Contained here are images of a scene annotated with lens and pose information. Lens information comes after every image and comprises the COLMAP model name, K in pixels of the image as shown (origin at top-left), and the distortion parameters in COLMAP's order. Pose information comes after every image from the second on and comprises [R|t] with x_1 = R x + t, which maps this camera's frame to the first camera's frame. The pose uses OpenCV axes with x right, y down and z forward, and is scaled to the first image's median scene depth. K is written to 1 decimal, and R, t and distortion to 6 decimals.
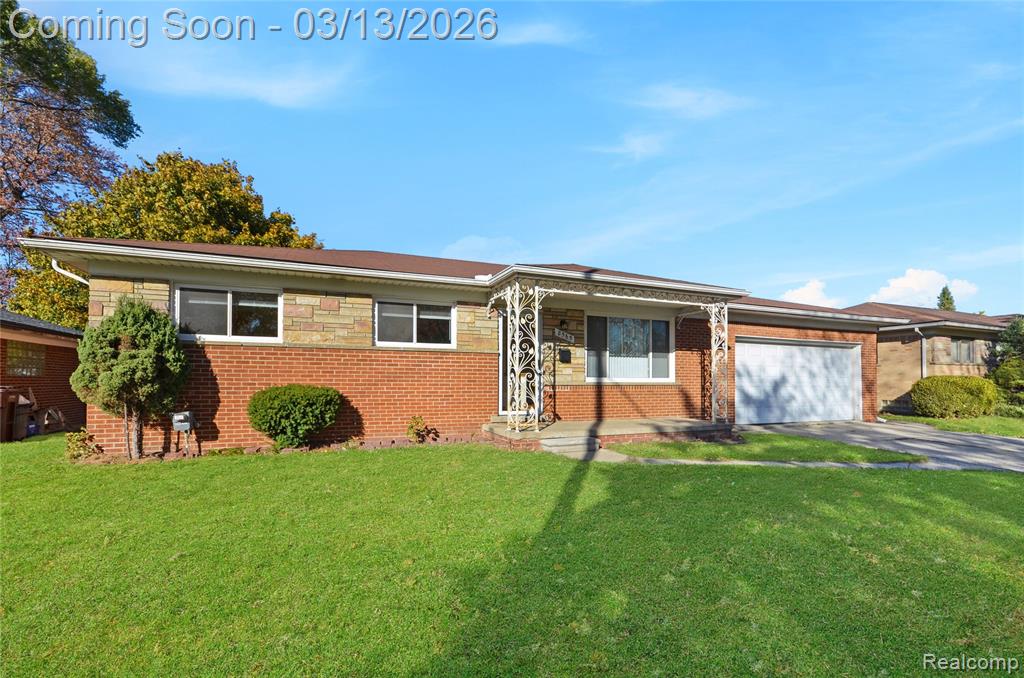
lens RADIAL K [[447.5, 0, 520.2], [0, 447.5, 324.7], [0, 0, 1]] dist [0.001100, -0.008942]
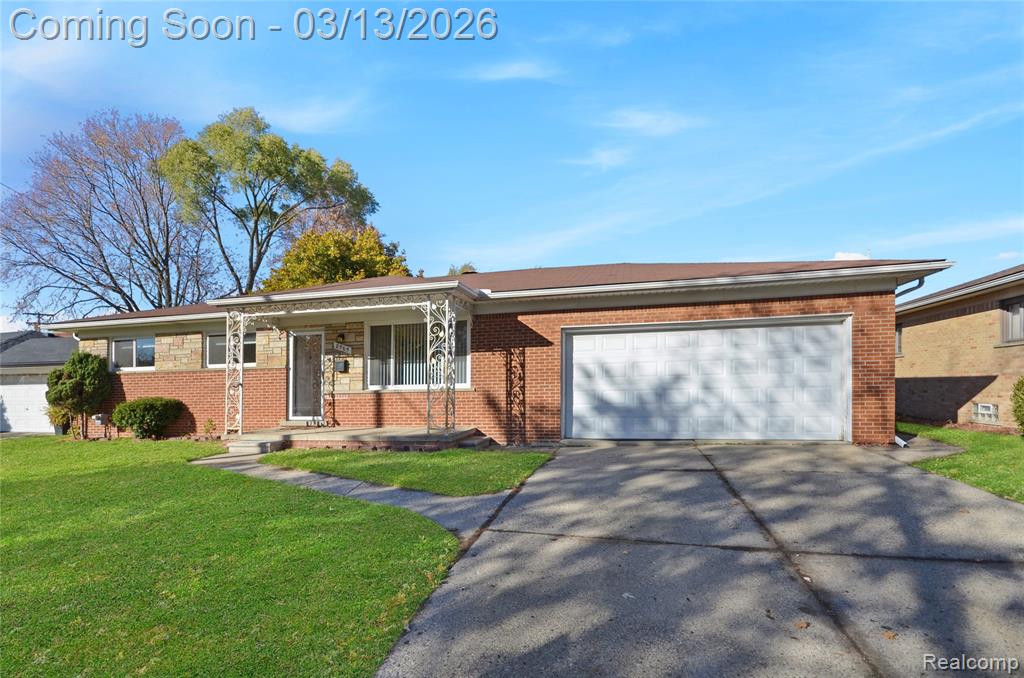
lens RADIAL K [[447.5, 0, 520.2], [0, 447.5, 324.7], [0, 0, 1]] dist [0.001100, -0.008942]
pose [[0.816779, -0.099447, -0.568316, 1.073782], [0.098822, 0.994590, -0.032012, 0.046133], [0.568425, -0.030015, 0.822188, 0.357348]]
